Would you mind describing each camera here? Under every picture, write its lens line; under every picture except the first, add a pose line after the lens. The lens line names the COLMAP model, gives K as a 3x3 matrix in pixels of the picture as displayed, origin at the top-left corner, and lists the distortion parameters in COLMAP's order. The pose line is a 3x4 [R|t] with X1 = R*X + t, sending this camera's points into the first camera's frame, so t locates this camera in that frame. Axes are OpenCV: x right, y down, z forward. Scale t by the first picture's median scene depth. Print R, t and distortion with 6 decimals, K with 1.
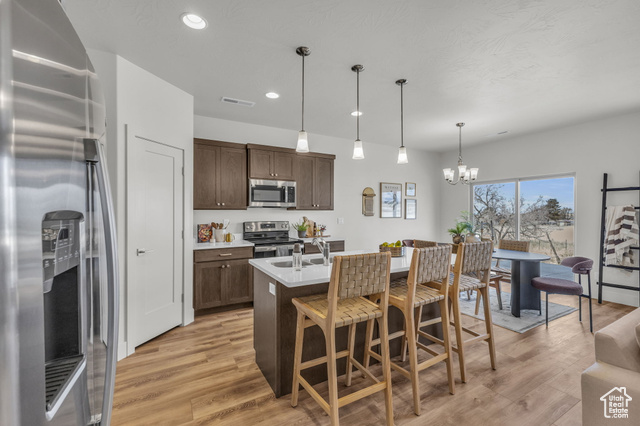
lens RADIAL K [[277.3, 0, 318.4], [0, 277.3, 212.0], [0, 0, 1]] dist [0.013283, -0.003116]
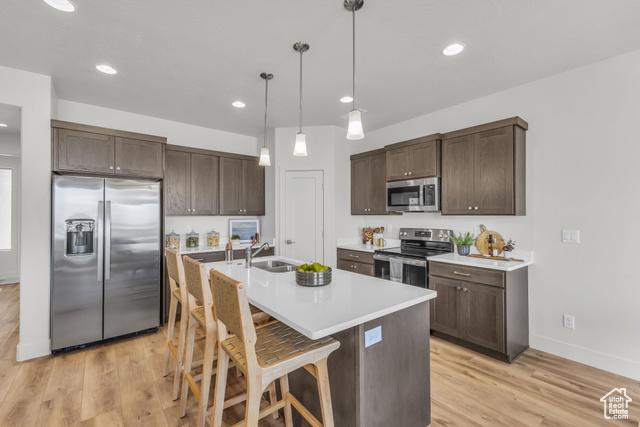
lens RADIAL K [[277.3, 0, 321.2], [0, 277.3, 214.0], [0, 0, 1]] dist [0.013283, -0.003116]
pose [[0.164054, -0.005678, -0.986435, 0.653341], [-0.000974, 0.999982, -0.005918, -0.005876], [0.986451, 0.001932, 0.164045, 0.616380]]
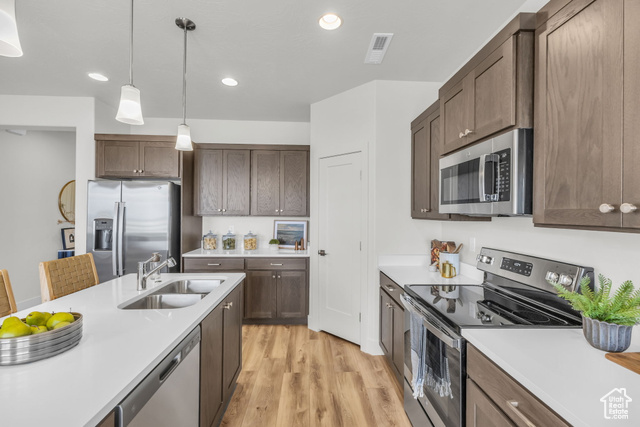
lens RADIAL K [[277.3, 0, 322.8], [0, 277.3, 211.4], [0, 0, 1]] dist [0.013283, -0.003116]
pose [[-0.446516, -0.009453, -0.894726, 0.293318], [-0.011296, 0.999924, -0.004927, -0.020196], [0.894704, 0.007907, -0.446589, 1.025994]]
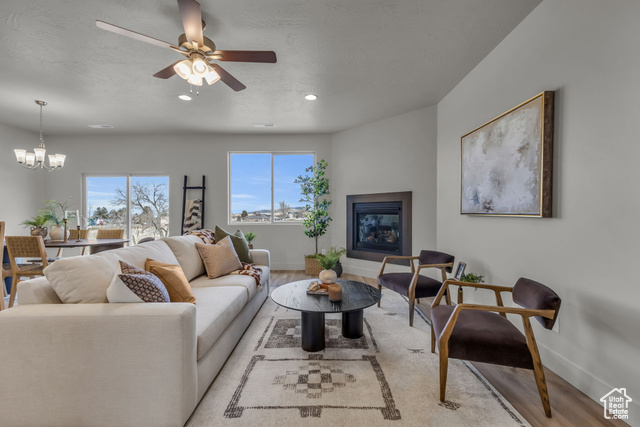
lens RADIAL K [[277.3, 0, 320.8], [0, 277.3, 212.9], [0, 0, 1]] dist [0.013283, -0.003116]
pose [[0.504477, -0.003026, 0.863420, 0.204595], [0.005910, 0.999983, 0.000052, 0.047118], [-0.863405, 0.005077, 0.504486, -0.244841]]
